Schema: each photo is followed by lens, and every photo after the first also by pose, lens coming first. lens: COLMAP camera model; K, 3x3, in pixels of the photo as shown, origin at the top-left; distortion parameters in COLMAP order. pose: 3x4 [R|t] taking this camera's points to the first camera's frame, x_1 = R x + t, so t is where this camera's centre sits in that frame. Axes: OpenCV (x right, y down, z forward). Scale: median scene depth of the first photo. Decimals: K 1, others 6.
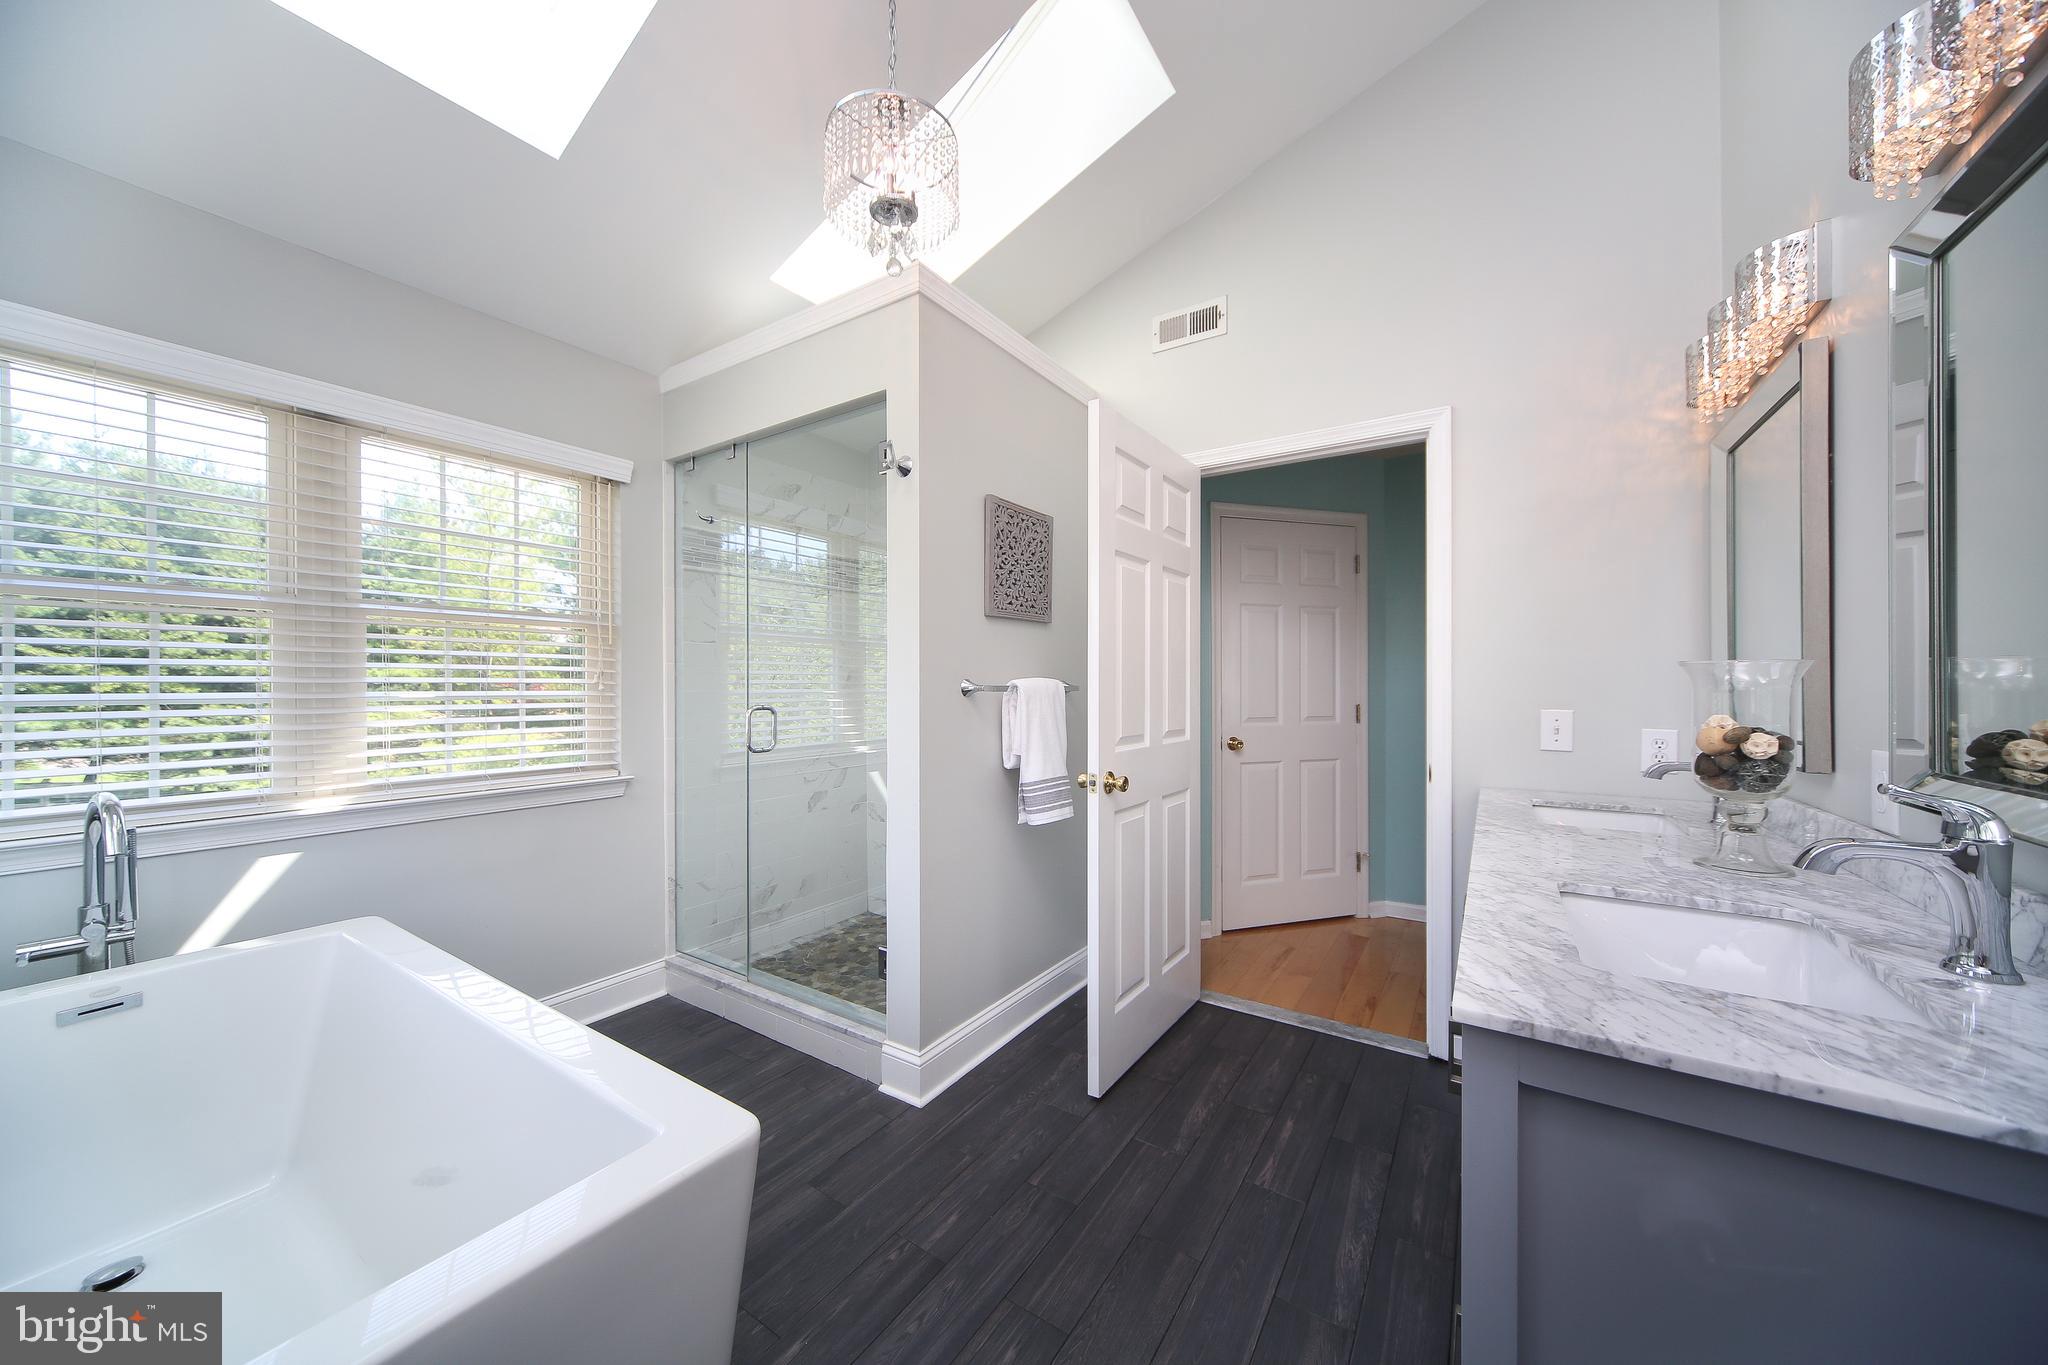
lens RADIAL K [[704.8, 0, 1020.4], [0, 704.8, 686.8], [0, 0, 1]] dist [0.002094, 0.000020]
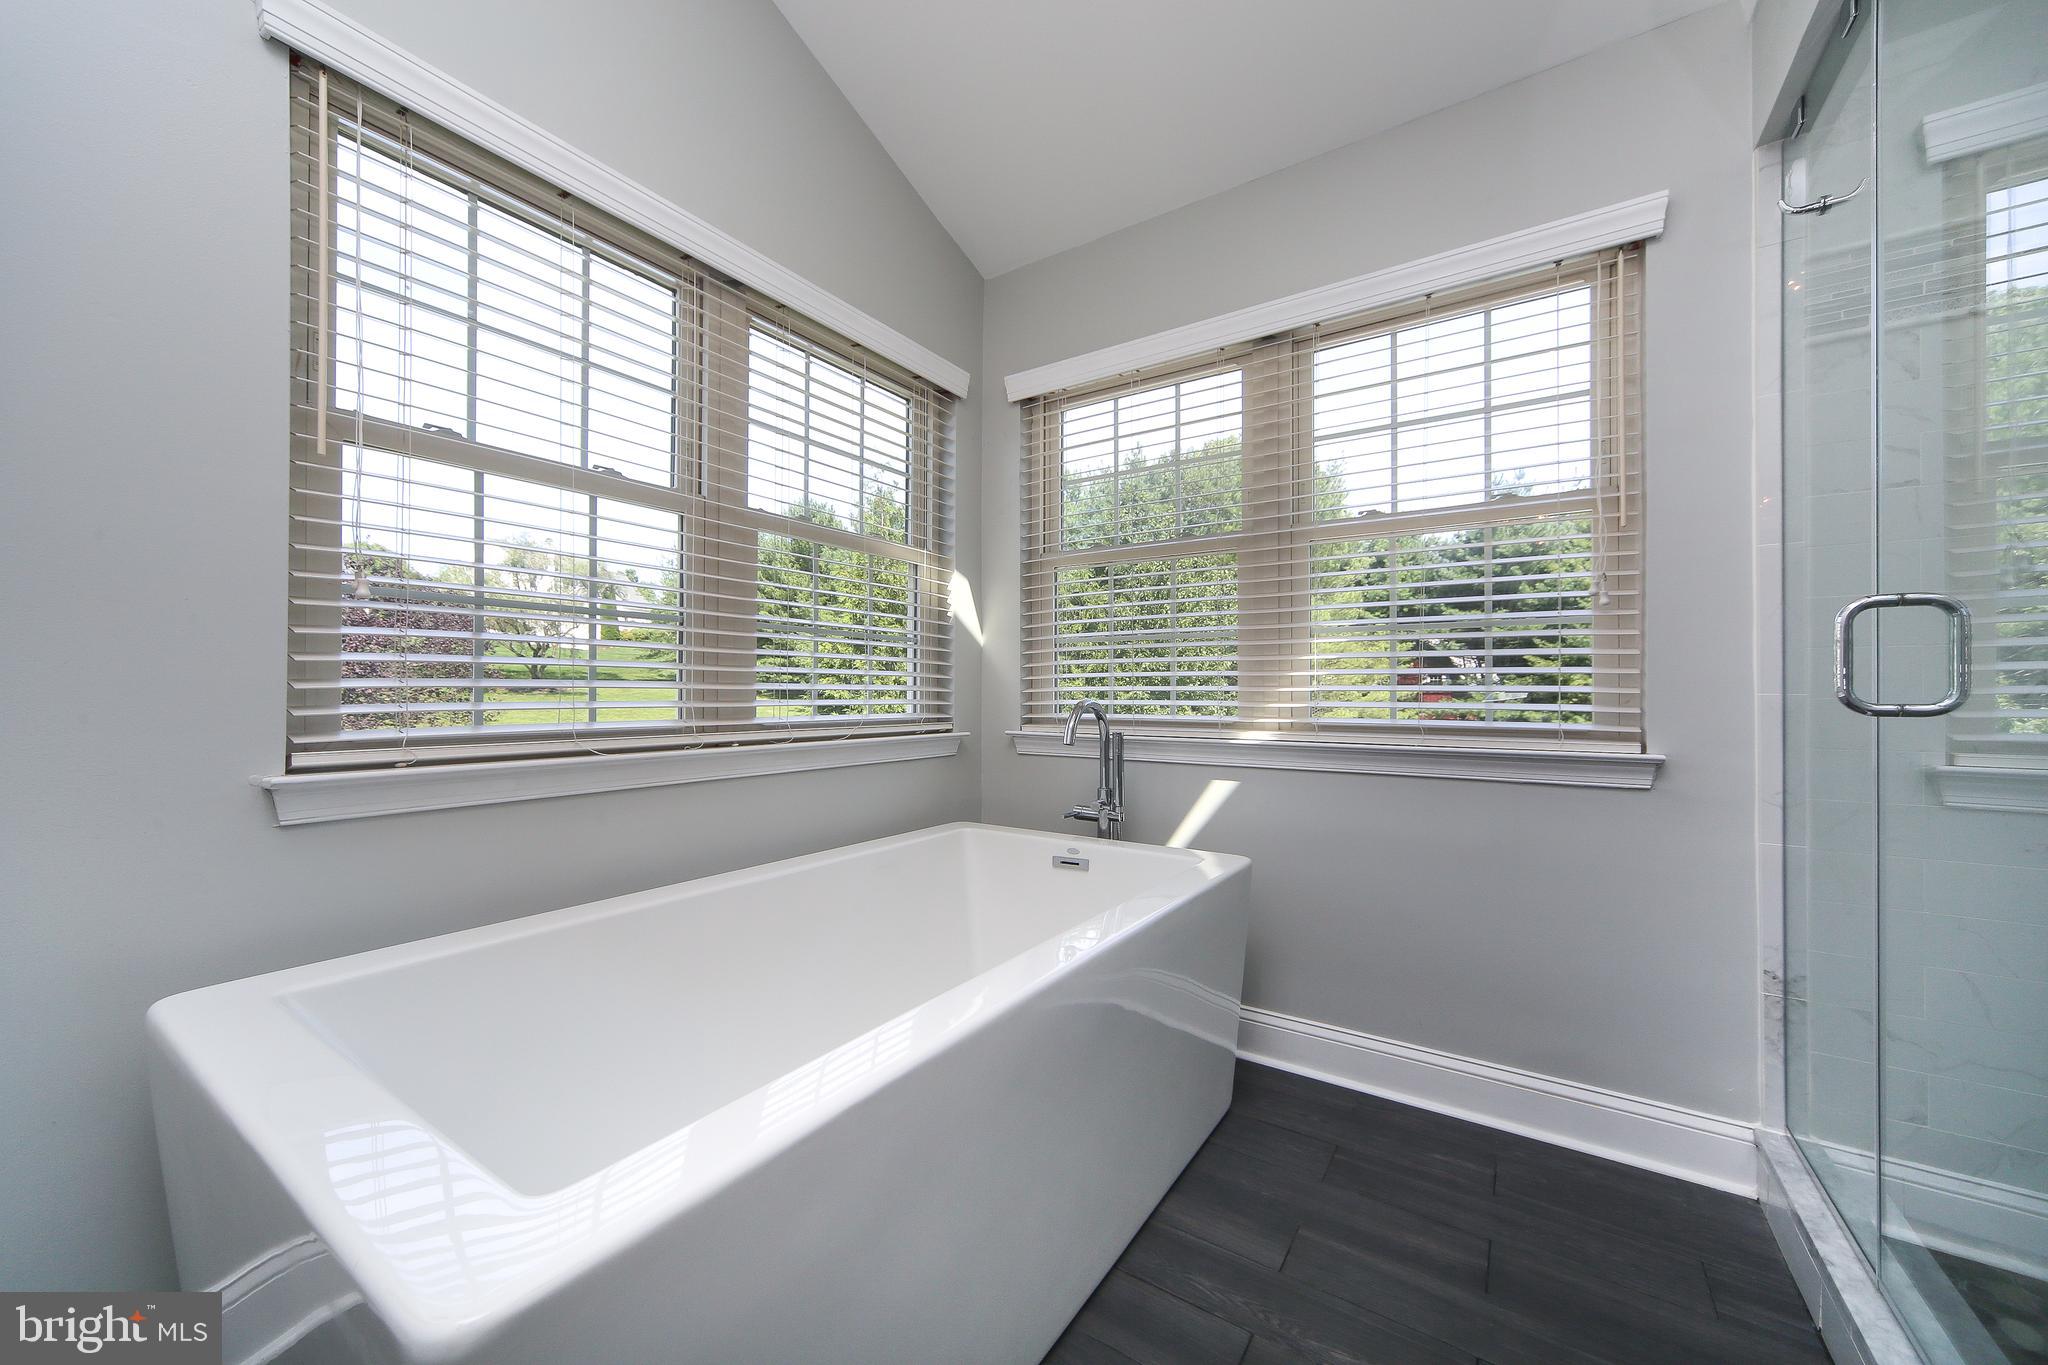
lens RADIAL K [[744.2, 0, 1020.2], [0, 744.2, 688.8], [0, 0, 1]] dist [-0.003263, 0.000257]
pose [[-0.009147, -0.002252, -0.999956, 0.037970], [-0.000555, 0.999997, -0.002248, 0.079252], [0.999958, 0.000535, -0.009148, 0.526731]]
